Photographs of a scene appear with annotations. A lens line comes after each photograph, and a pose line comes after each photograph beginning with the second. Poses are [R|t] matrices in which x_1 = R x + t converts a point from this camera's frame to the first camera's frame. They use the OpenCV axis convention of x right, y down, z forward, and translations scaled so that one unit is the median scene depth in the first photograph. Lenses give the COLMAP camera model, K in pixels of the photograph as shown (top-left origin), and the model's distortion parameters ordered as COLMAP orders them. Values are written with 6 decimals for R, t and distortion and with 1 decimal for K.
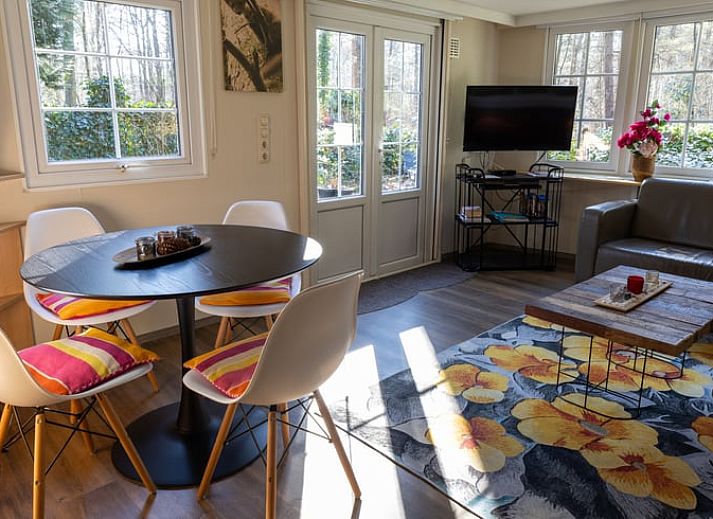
lens RADIAL K [[541.7, 0, 357.1], [0, 541.7, 239.3], [0, 0, 1]] dist [0.002928, 0.005393]
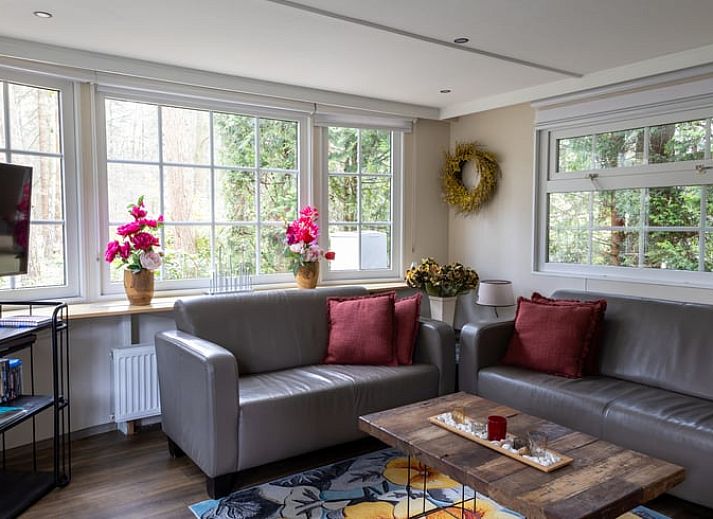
lens RADIAL K [[570.7, 0, 357.6], [0, 570.7, 258.0], [0, 0, 1]] dist [0.021668, 0.005881]
pose [[0.134517, -0.068994, 0.988506, -0.258280], [0.215251, 0.975787, 0.038815, -0.187811], [-0.967250, 0.207555, 0.146111, 0.825505]]
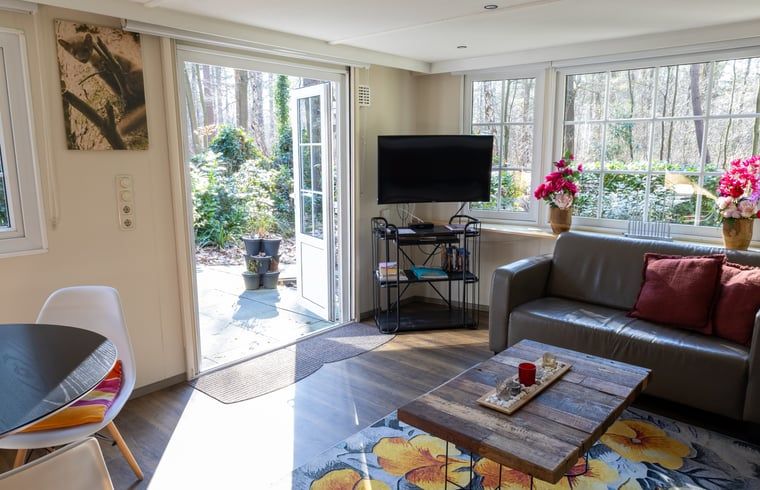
lens RADIAL K [[531.3, 0, 380.1], [0, 531.3, 243.2], [0, 0, 1]] dist [0.002159, 0.002845]
pose [[0.995204, -0.023428, 0.094974, 0.162325], [0.028047, 0.998473, -0.047598, -0.074532], [-0.093714, 0.050033, 0.994341, 0.129305]]
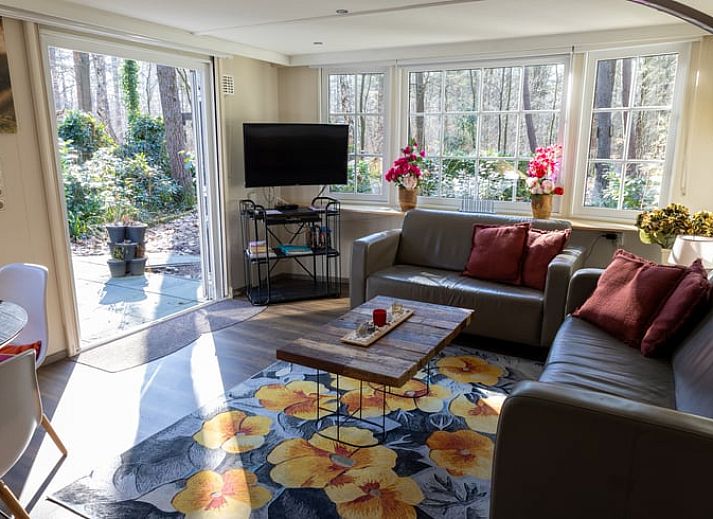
lens RADIAL K [[525.8, 0, 356.5], [0, 525.8, 259.5], [0, 0, 1]] dist [-0.001346, 0.002702]
pose [[0.950700, -0.067024, 0.302783, 0.127259], [0.066601, 0.997711, 0.011734, -0.038568], [-0.302876, 0.009010, 0.952987, 0.007083]]
